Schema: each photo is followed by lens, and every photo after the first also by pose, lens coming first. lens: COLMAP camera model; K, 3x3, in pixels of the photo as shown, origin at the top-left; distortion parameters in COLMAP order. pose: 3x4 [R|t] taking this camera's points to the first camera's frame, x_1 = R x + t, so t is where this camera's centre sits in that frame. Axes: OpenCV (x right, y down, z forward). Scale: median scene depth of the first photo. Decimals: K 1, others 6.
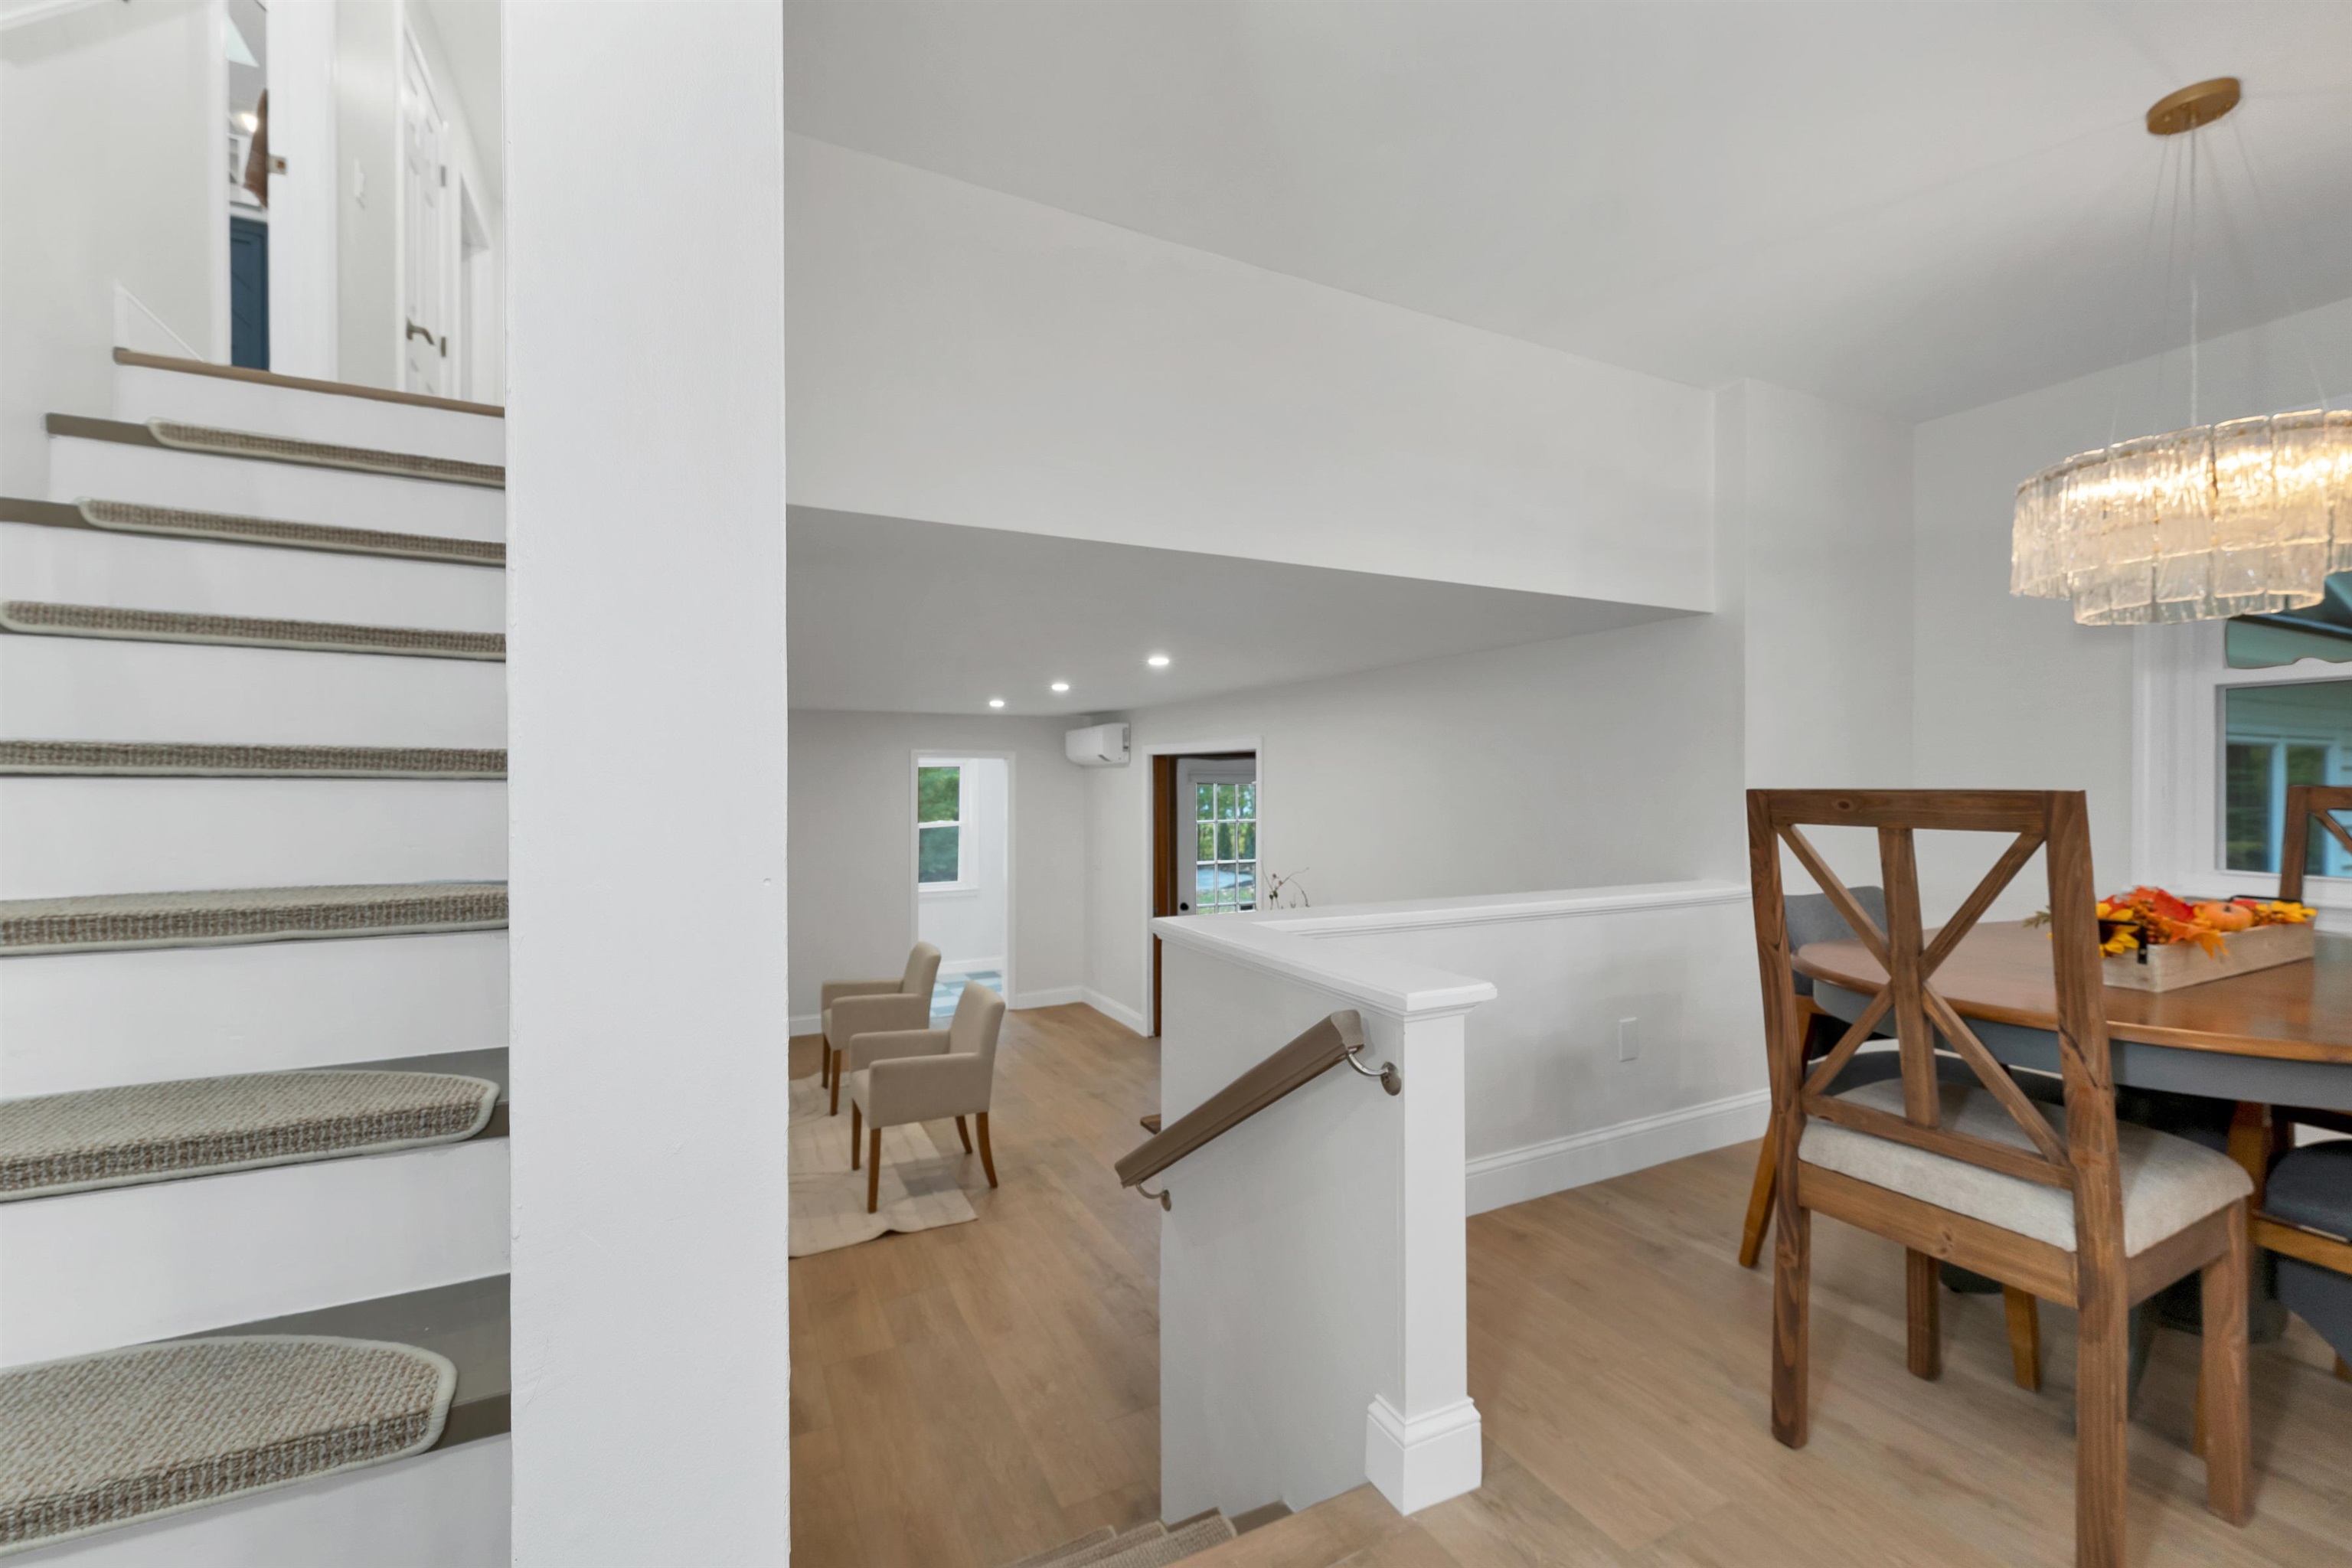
lens RADIAL K [[984.2, 0, 1179.3], [0, 984.2, 781.9], [0, 0, 1]] dist [-0.000398, 0.000211]
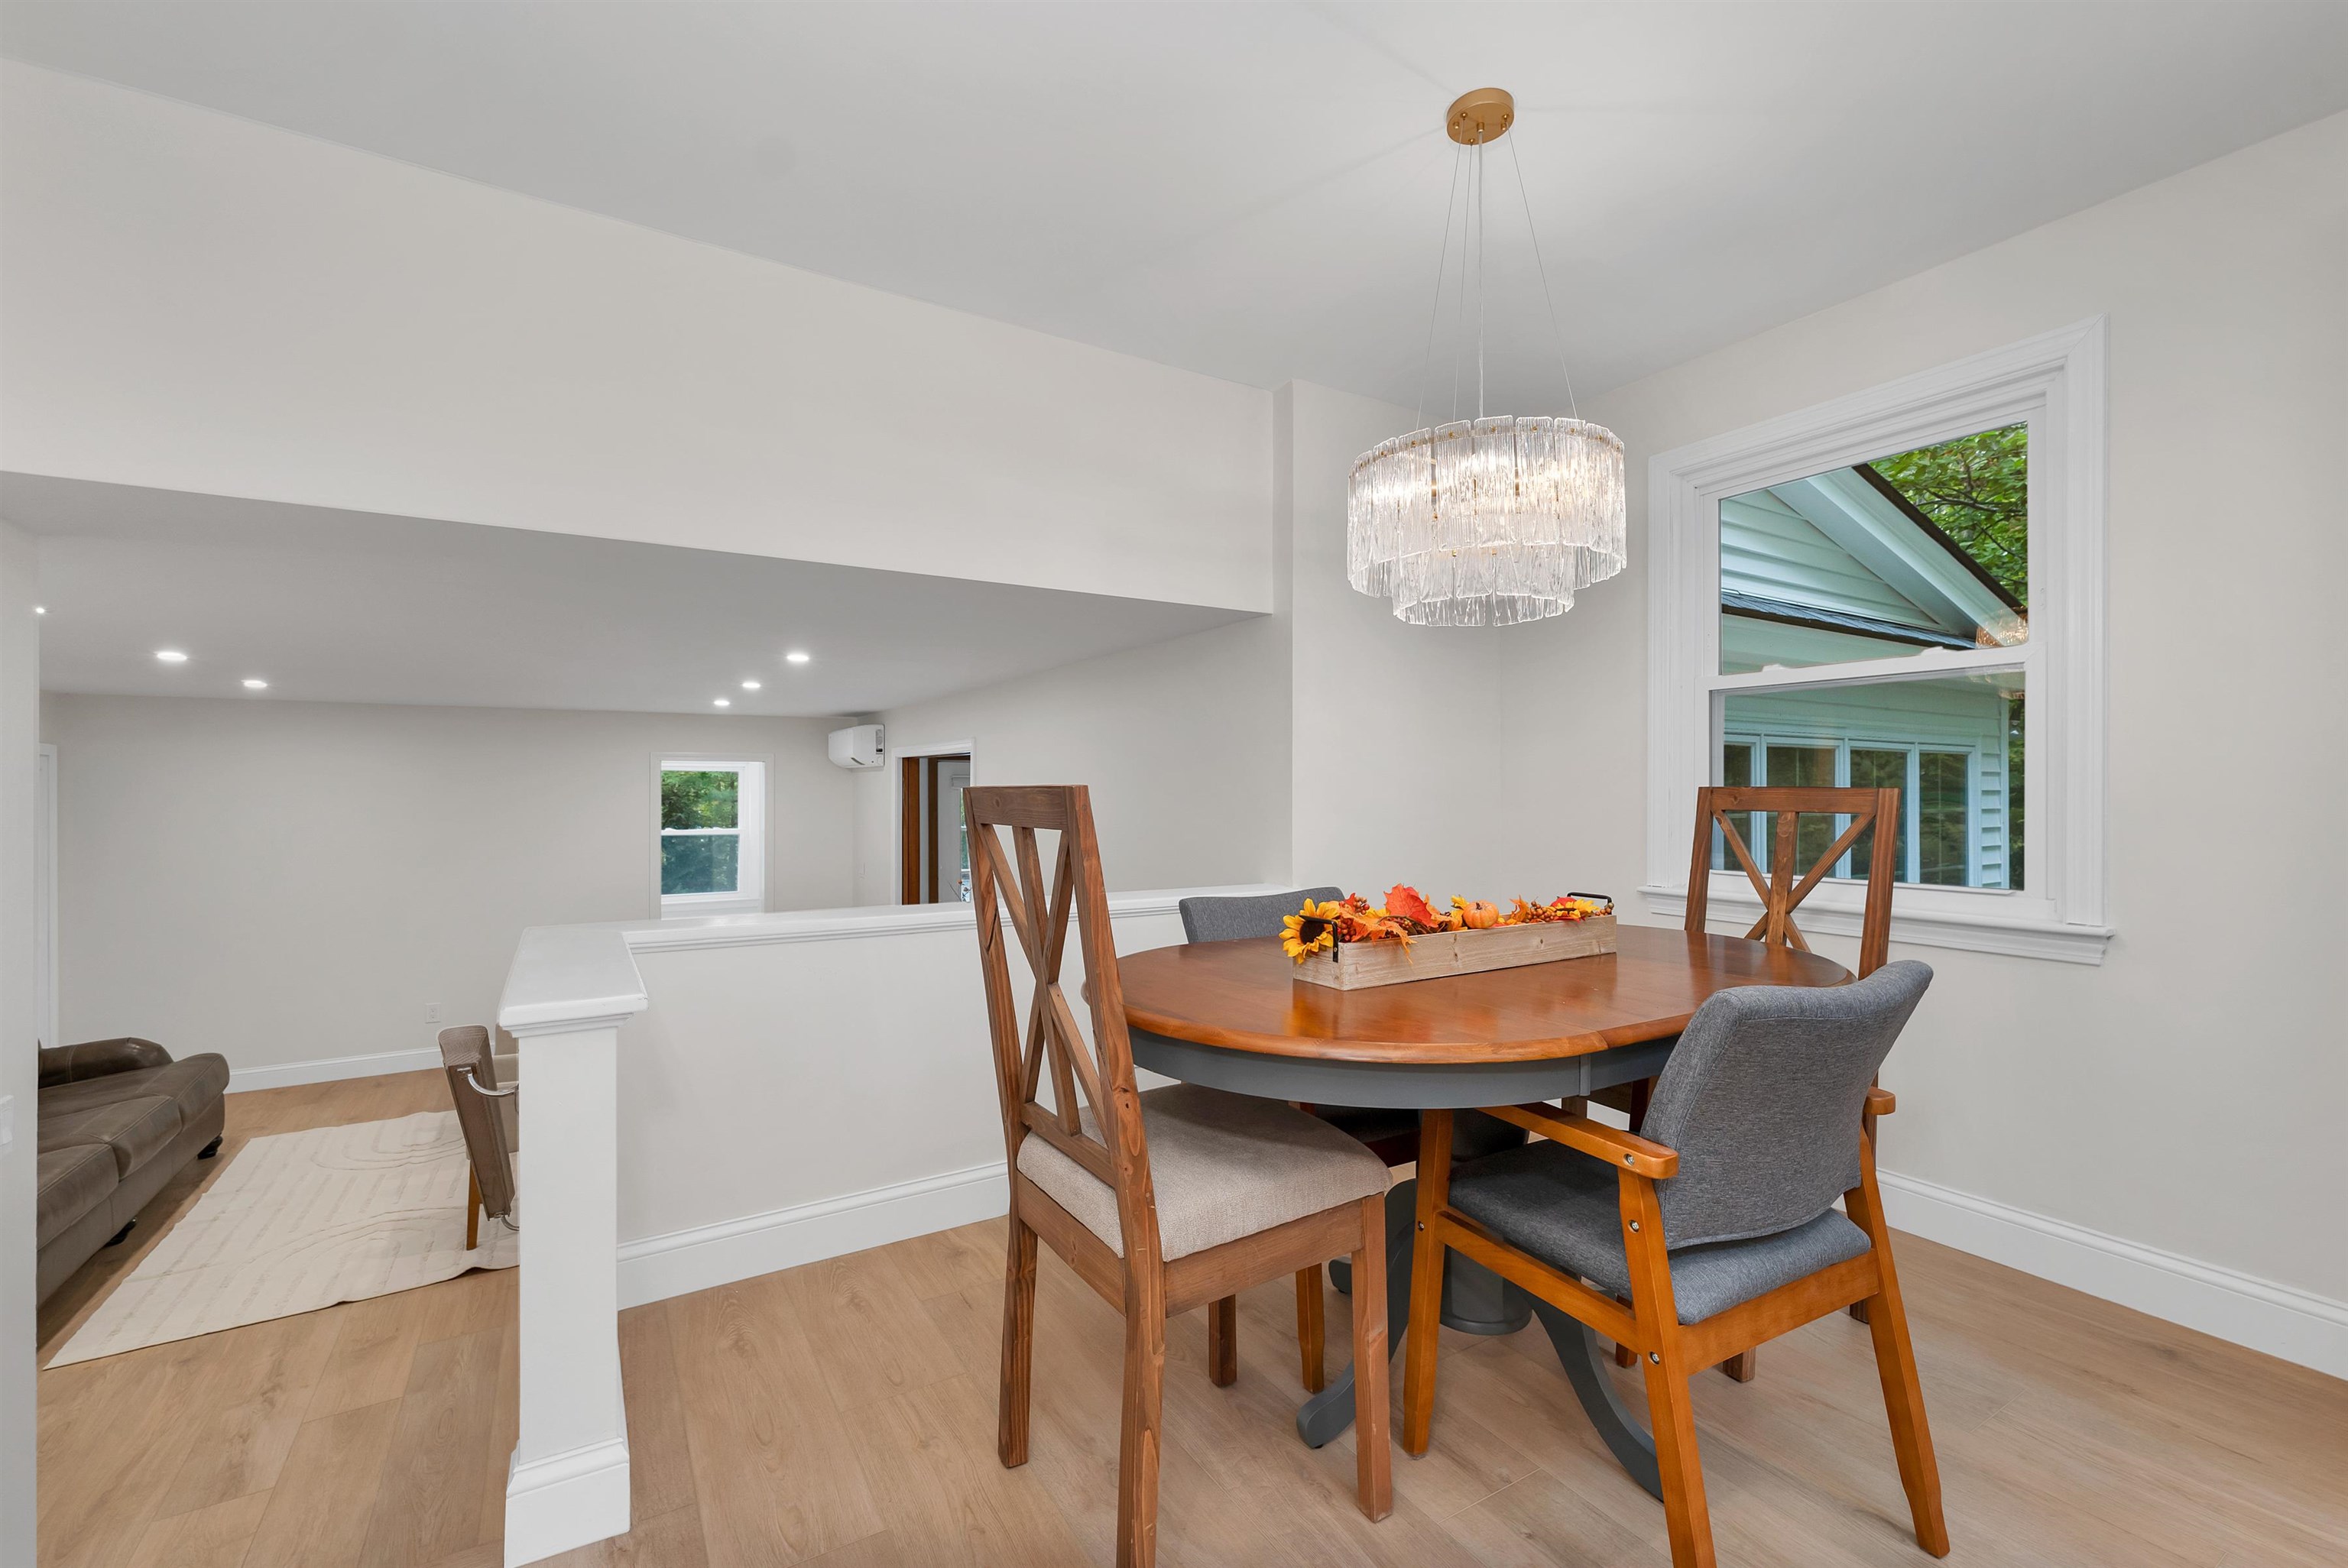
lens RADIAL K [[982.4, 0, 1304.8], [0, 982.4, 780.7], [0, 0, 1]] dist [-0.000398, 0.000211]
pose [[0.996018, -0.001901, 0.089134, 0.408222], [0.002479, 0.999977, -0.006376, 0.003157], [-0.089119, 0.006571, 0.995999, 0.002726]]
